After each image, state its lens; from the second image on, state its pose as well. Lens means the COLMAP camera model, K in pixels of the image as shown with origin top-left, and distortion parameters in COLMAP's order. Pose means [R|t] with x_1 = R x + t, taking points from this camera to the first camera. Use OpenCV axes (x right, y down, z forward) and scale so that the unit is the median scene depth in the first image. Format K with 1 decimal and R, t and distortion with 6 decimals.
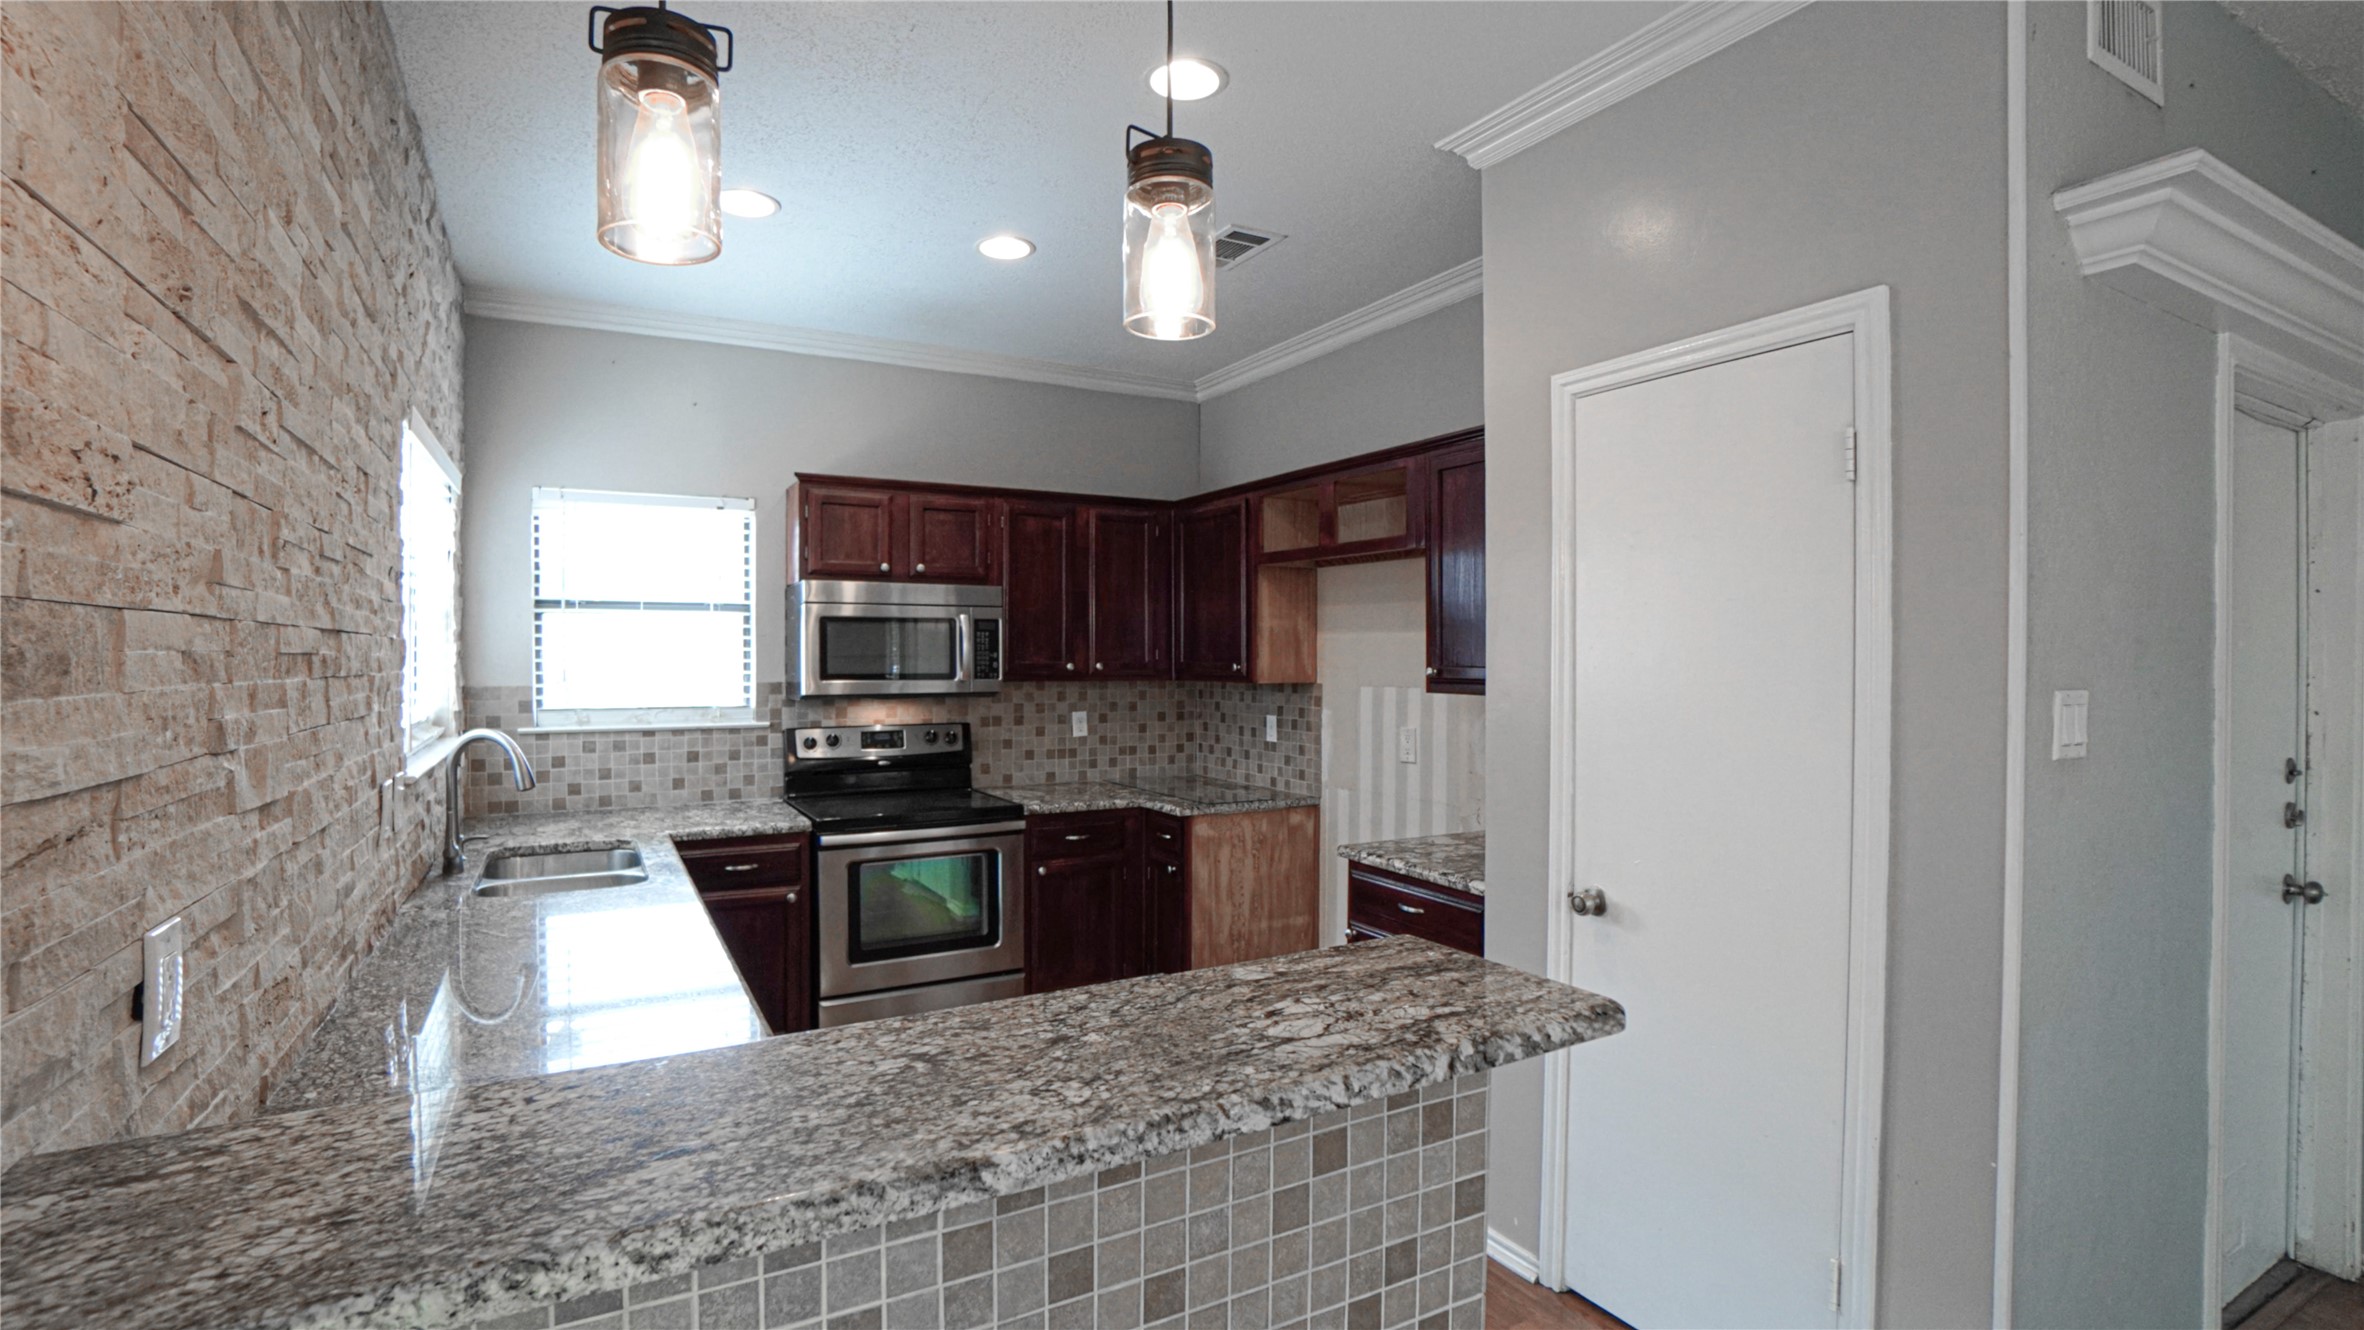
lens RADIAL K [[1082.0, 0, 1170.1], [0, 1082.0, 665.2], [0, 0, 1]] dist [-0.047362, 0.017167]
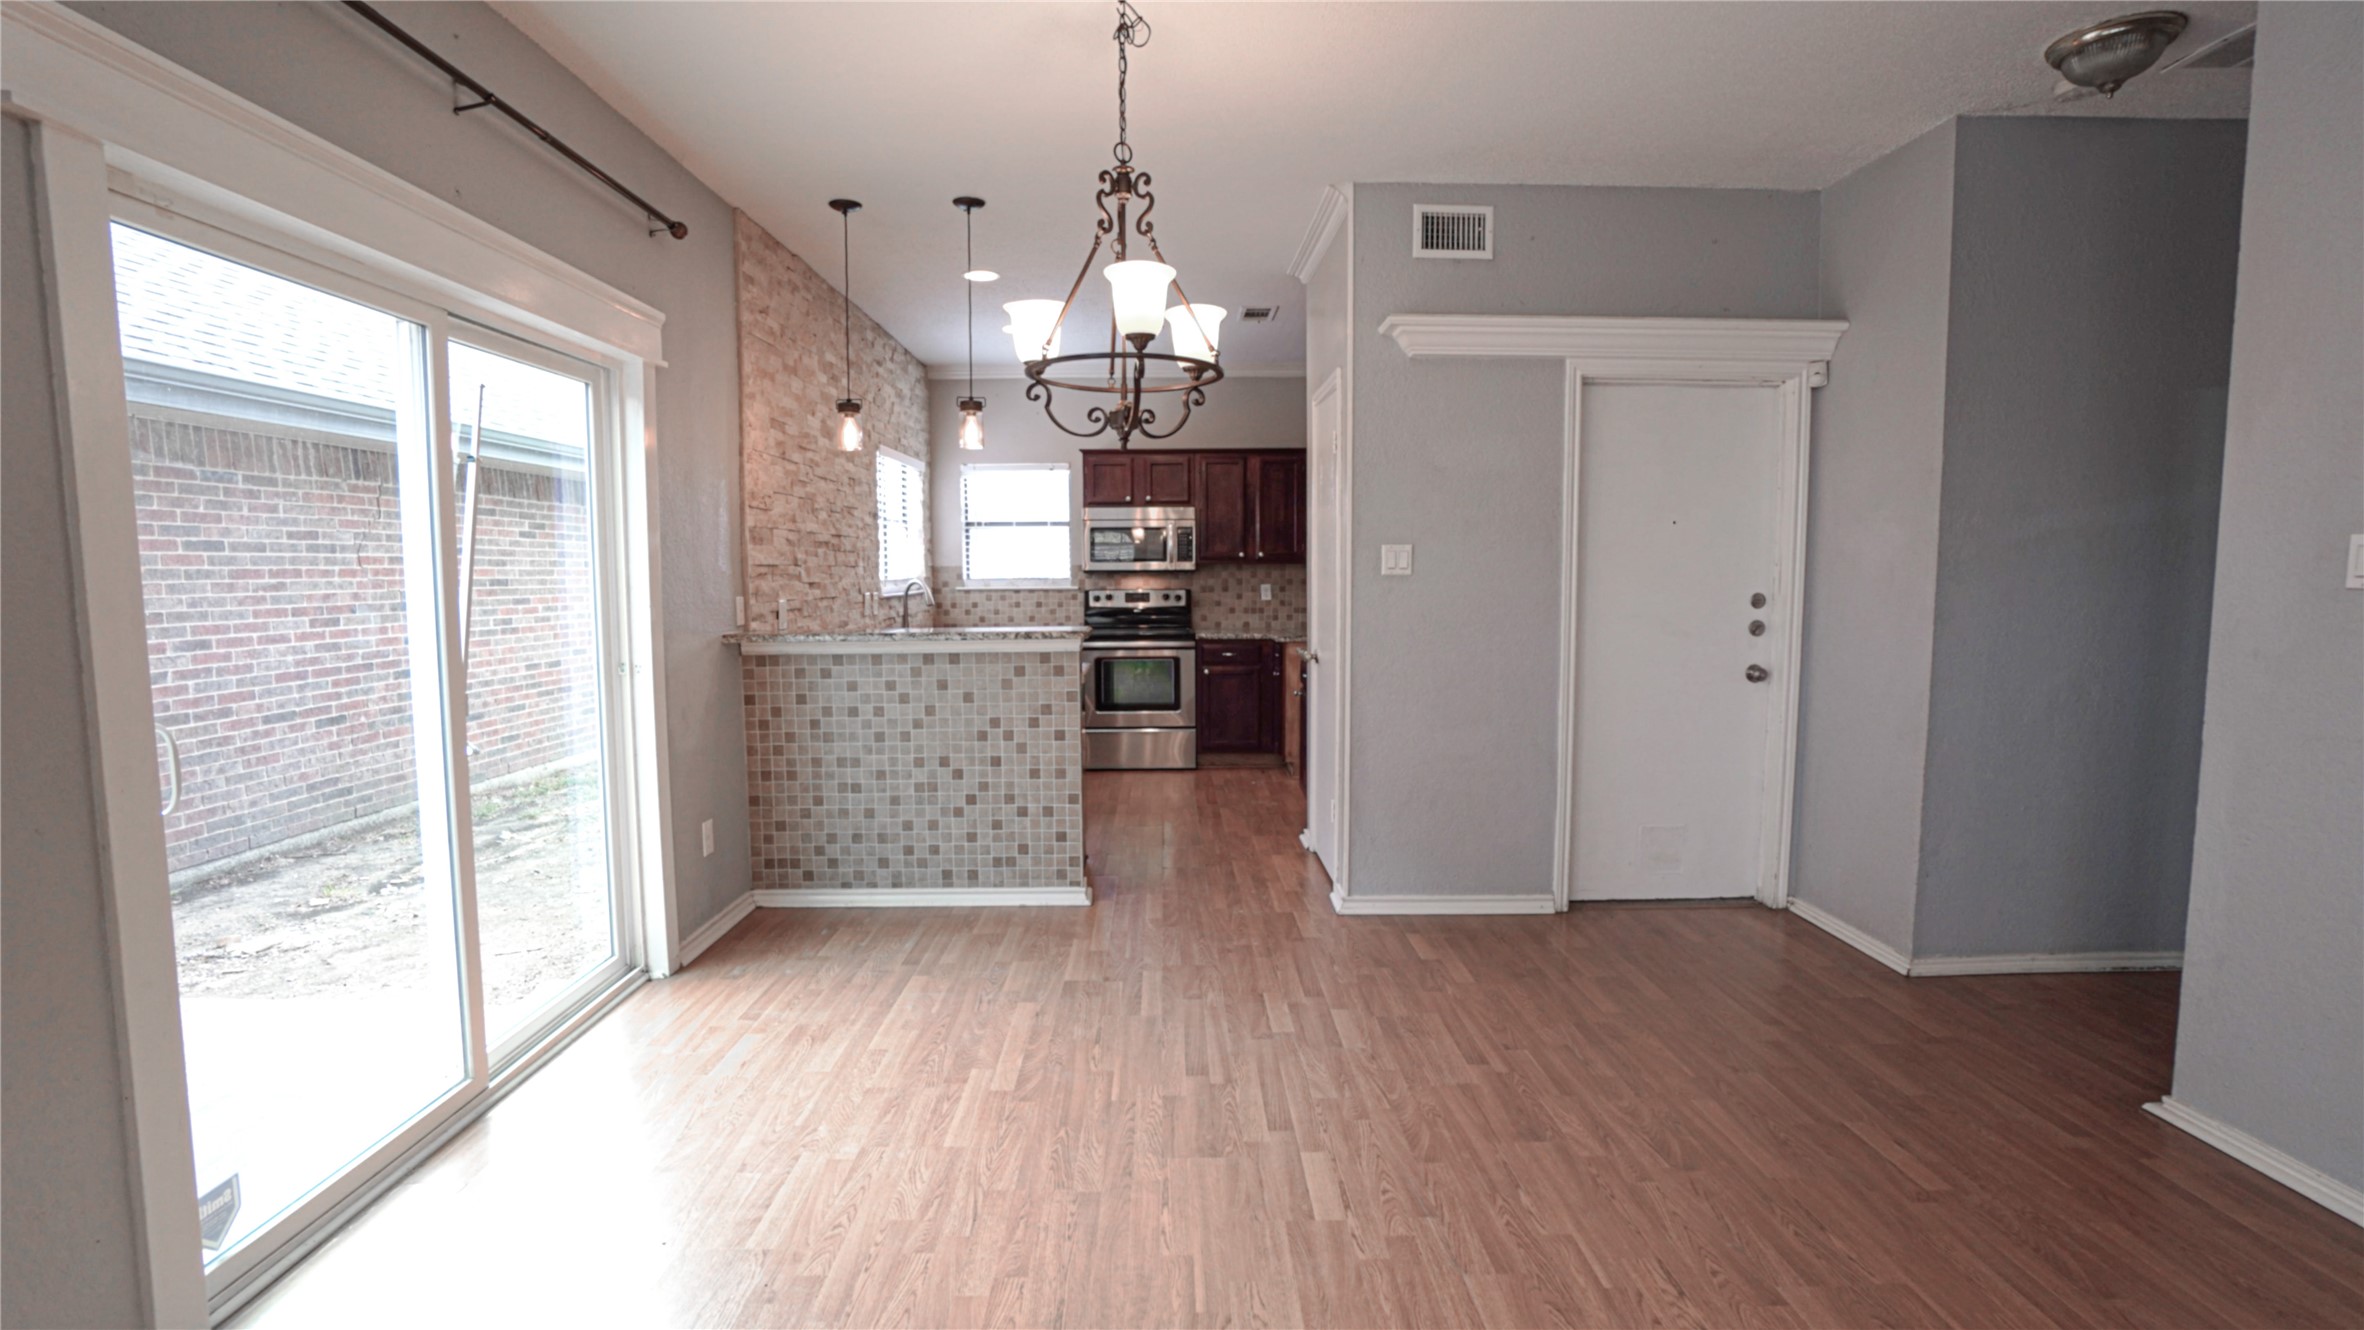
lens RADIAL K [[1082.0, 0, 1187.8], [0, 1082.0, 665.3], [0, 0, 1]] dist [-0.047362, 0.017167]
pose [[0.885893, 0.034855, -0.462579, 0.652742], [0.002702, 0.996769, 0.080282, 0.039711], [0.463883, -0.072371, 0.882936, -0.546504]]
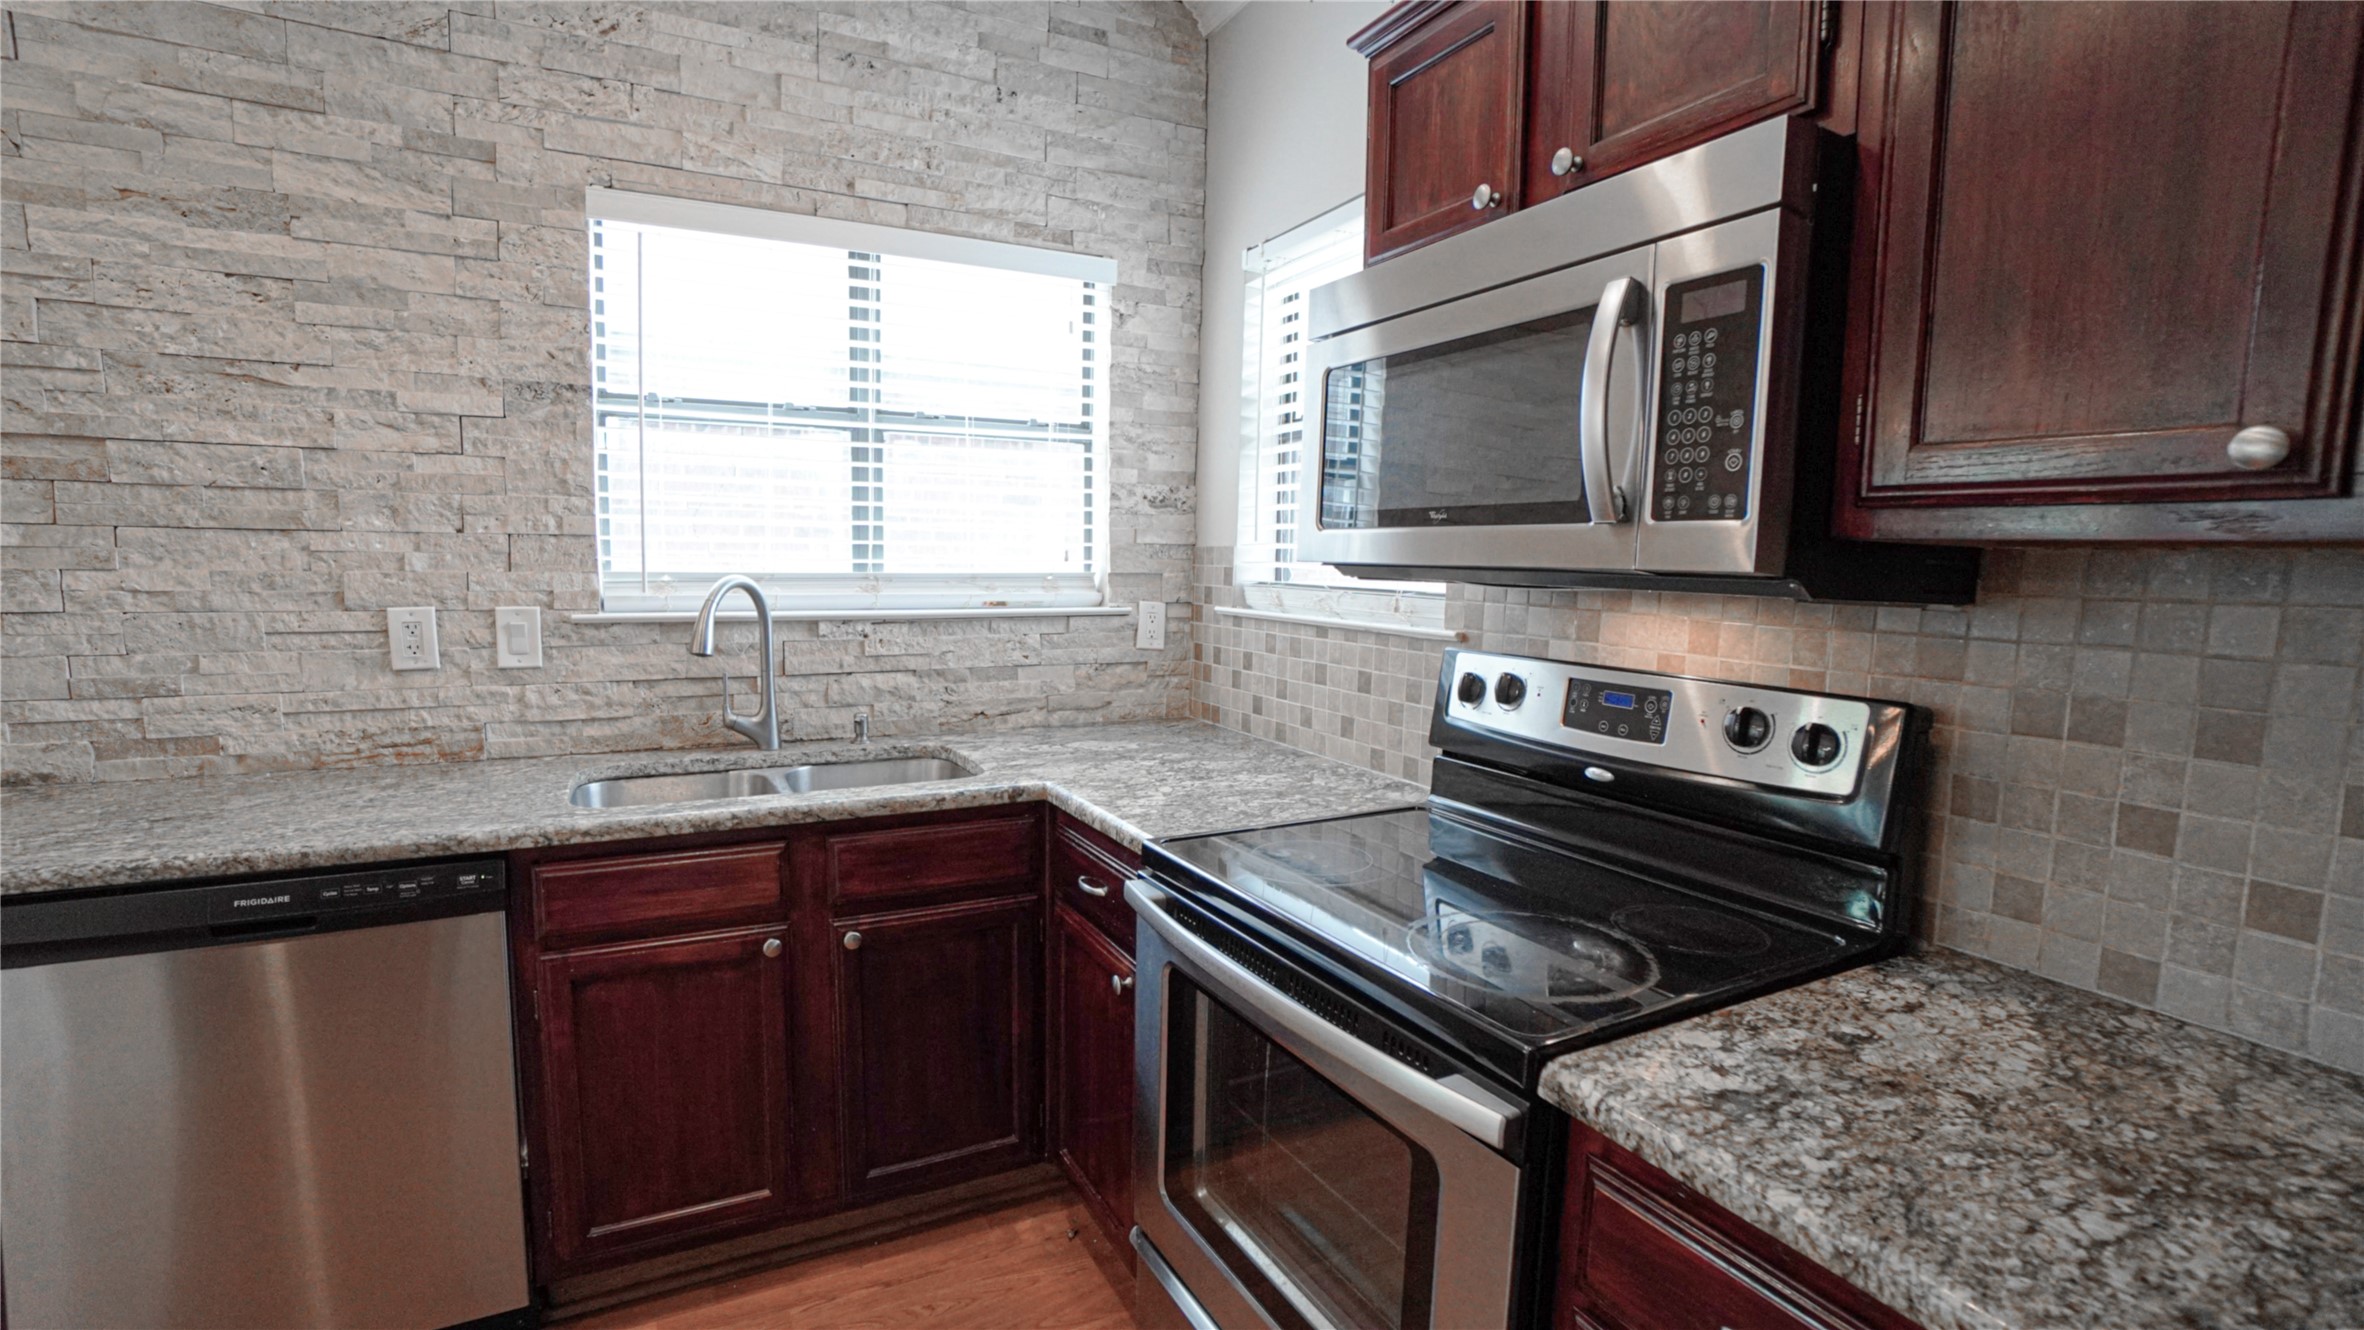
lens RADIAL K [[1082.0, 0, 1184.2], [0, 1082.0, 685.9], [0, 0, 1]] dist [-0.047362, 0.017167]
pose [[-0.035052, 0.122727, -0.991821, 0.087485], [-0.026254, 0.991976, 0.123674, 0.022776], [0.999041, 0.030374, -0.031549, 0.912325]]
